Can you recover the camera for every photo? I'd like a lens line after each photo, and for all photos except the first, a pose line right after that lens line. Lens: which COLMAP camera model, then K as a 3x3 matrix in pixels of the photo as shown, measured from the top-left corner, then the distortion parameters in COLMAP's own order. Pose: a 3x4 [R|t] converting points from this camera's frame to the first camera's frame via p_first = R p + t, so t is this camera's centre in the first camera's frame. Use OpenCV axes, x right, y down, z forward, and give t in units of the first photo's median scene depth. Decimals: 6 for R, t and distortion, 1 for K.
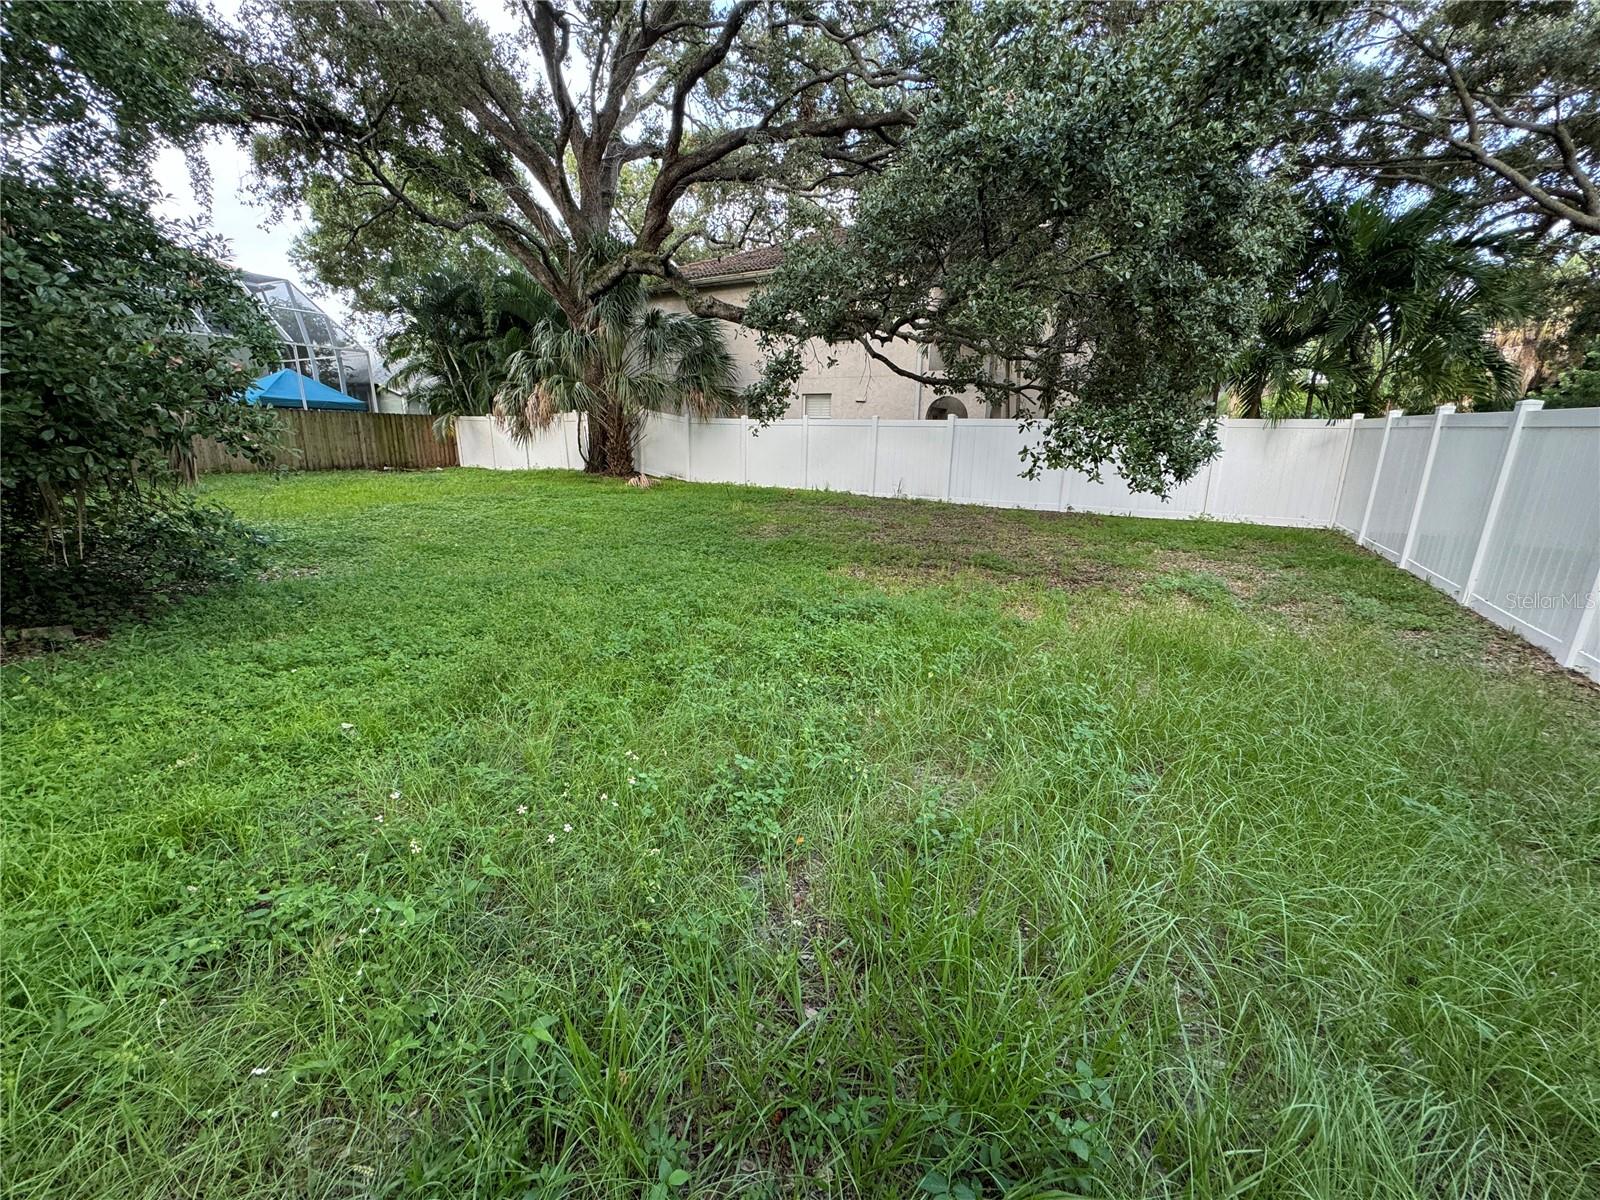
lens RADIAL K [[636.1, 0, 799.5], [0, 636.1, 598.1], [0, 0, 1]] dist [-0.001956, 0.000253]
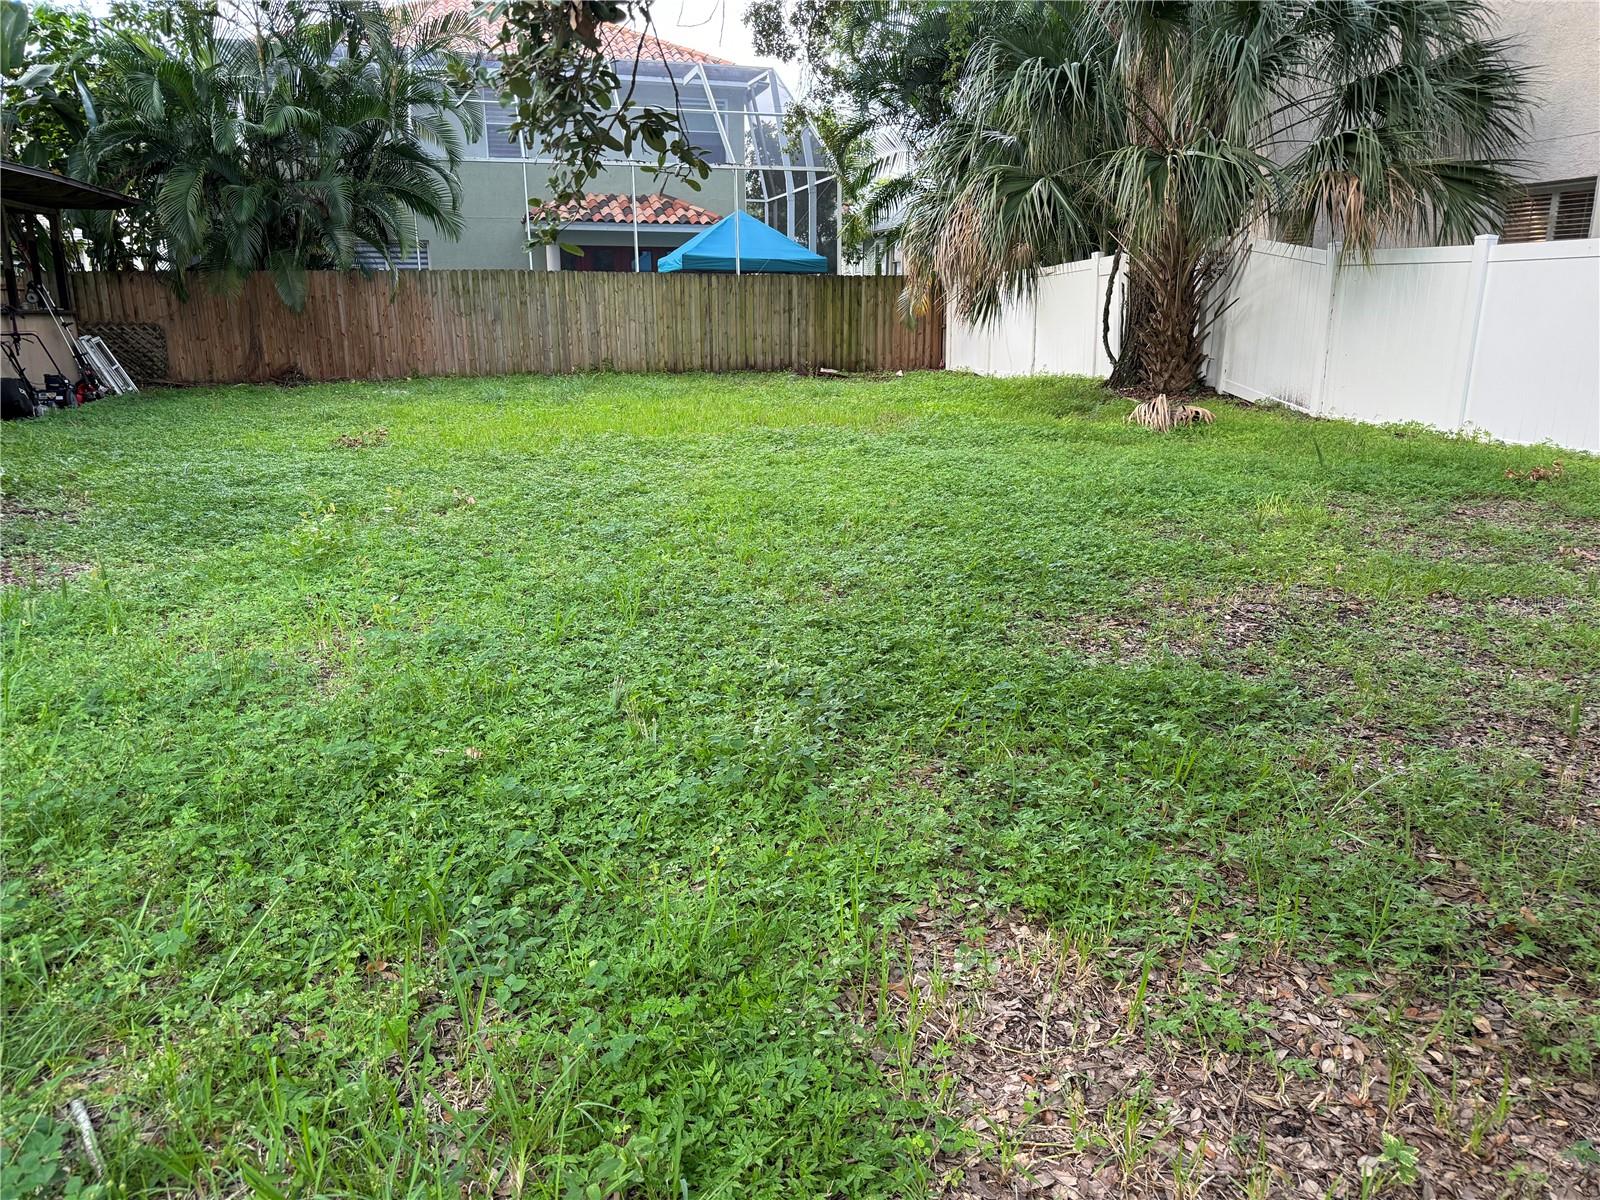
lens RADIAL K [[1122.9, 0, 802.8], [0, 1122.9, 604.1], [0, 0, 1]] dist [0.053911, -0.070659]
pose [[0.725262, 0.156850, -0.670368, 0.083000], [-0.159045, 0.985535, 0.058523, -0.063803], [0.669851, 0.064174, 0.739717, 0.301164]]
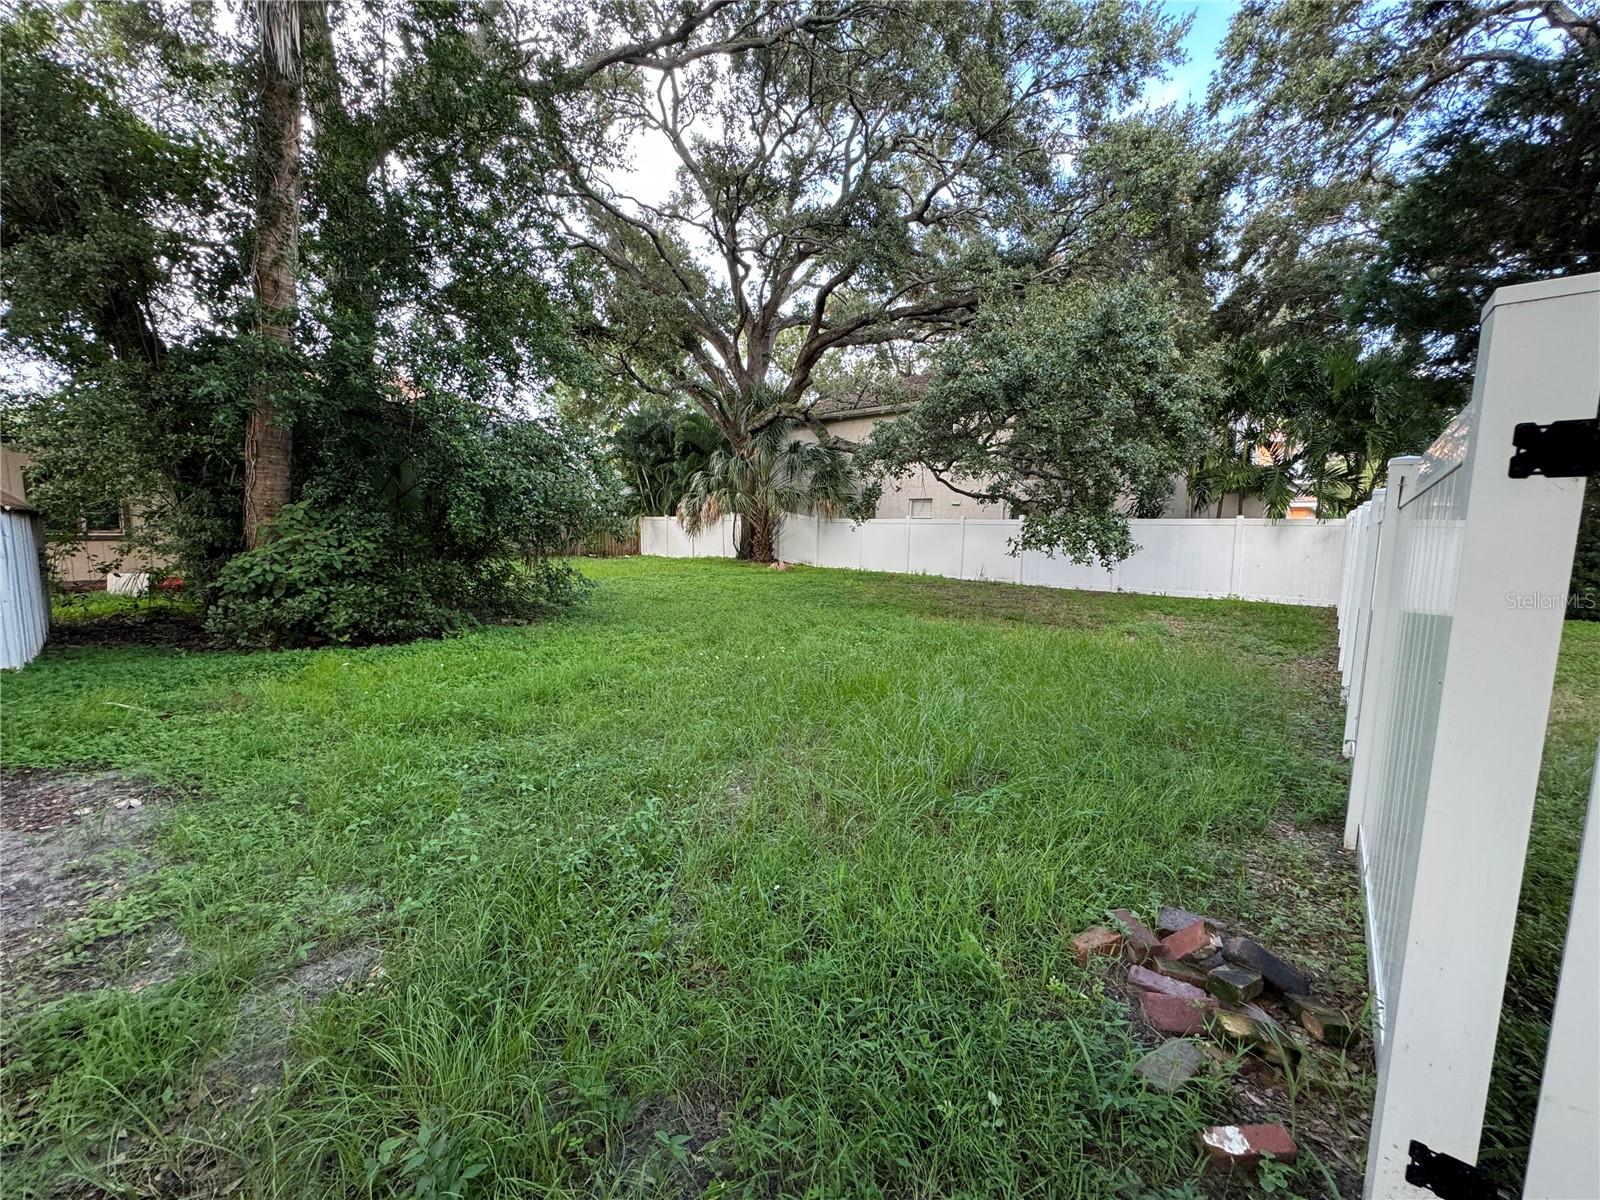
lens RADIAL K [[636.1, 0, 799.5], [0, 636.1, 598.1], [0, 0, 1]] dist [-0.001956, 0.000253]
pose [[0.979957, 0.021879, -0.198002, 0.049515], [-0.050629, 0.988667, -0.141327, 0.062639], [0.192666, 0.148519, 0.969960, -0.240462]]
